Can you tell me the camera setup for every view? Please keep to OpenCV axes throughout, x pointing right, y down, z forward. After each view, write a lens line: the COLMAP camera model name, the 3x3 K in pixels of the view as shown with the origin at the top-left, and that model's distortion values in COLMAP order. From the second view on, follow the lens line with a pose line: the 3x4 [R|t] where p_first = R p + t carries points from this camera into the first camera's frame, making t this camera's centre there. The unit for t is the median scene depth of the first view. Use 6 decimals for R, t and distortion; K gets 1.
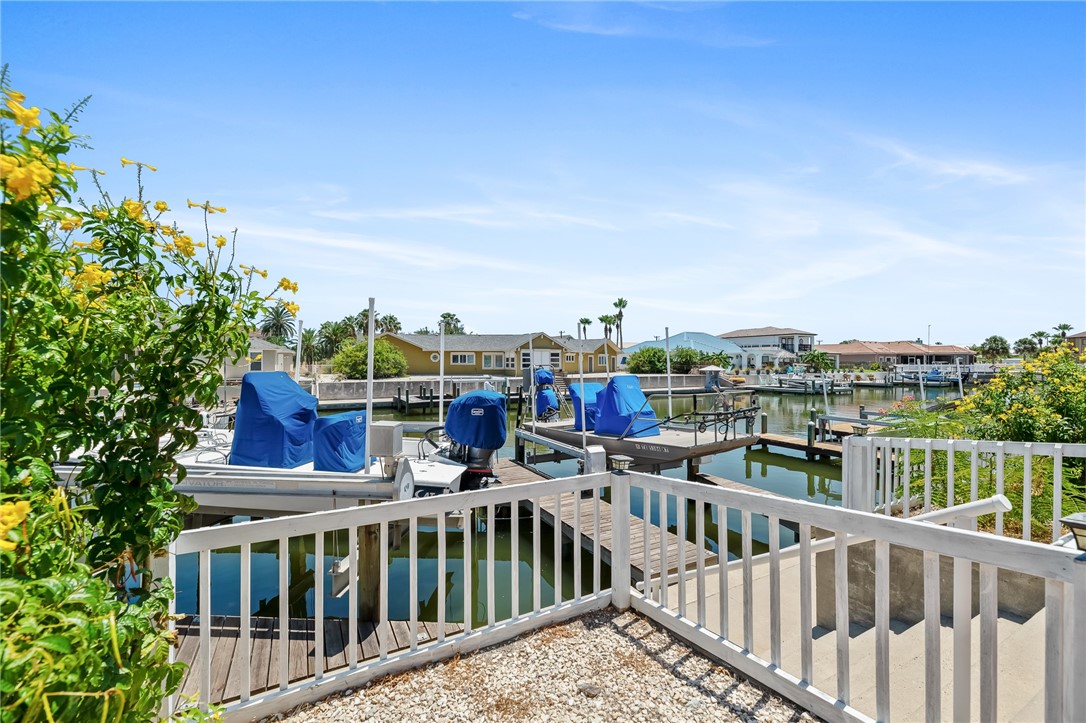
lens RADIAL K [[442.1, 0, 543.7], [0, 442.1, 358.8], [0, 0, 1]] dist [-0.001319, -0.000368]
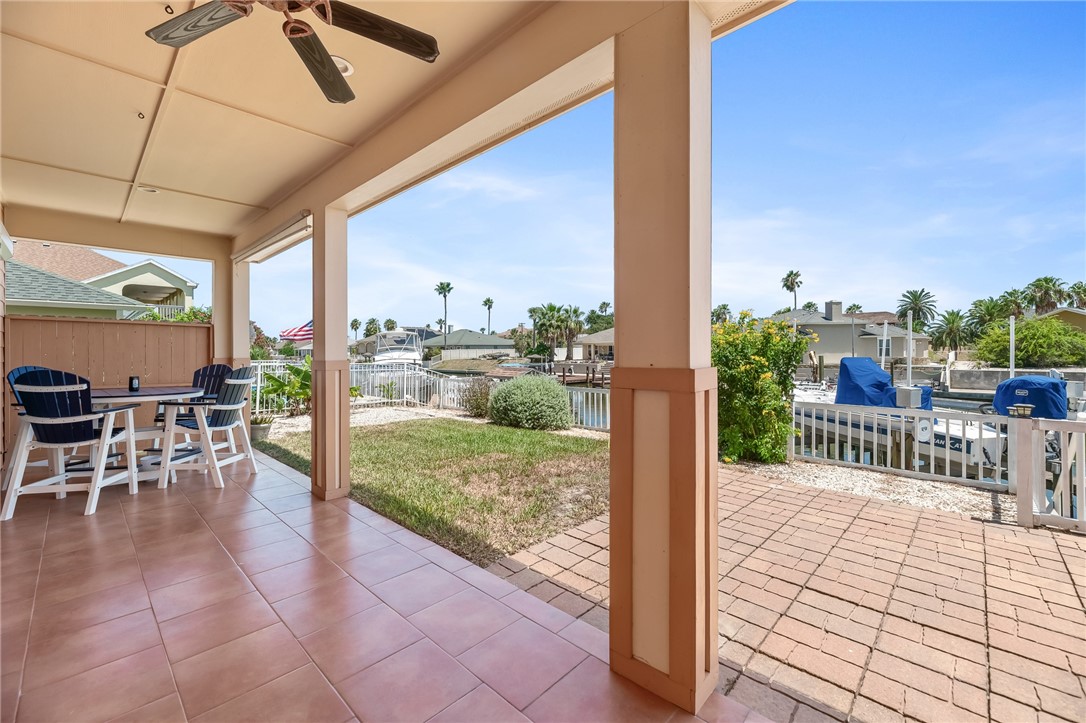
lens RADIAL K [[442.1, 0, 543.7], [0, 442.1, 358.8], [0, 0, 1]] dist [-0.001319, -0.000368]
pose [[0.309912, 0.017913, -0.950597, 0.124662], [0.014134, 0.999625, 0.023445, -0.004091], [0.950660, -0.020702, 0.309542, -0.131001]]
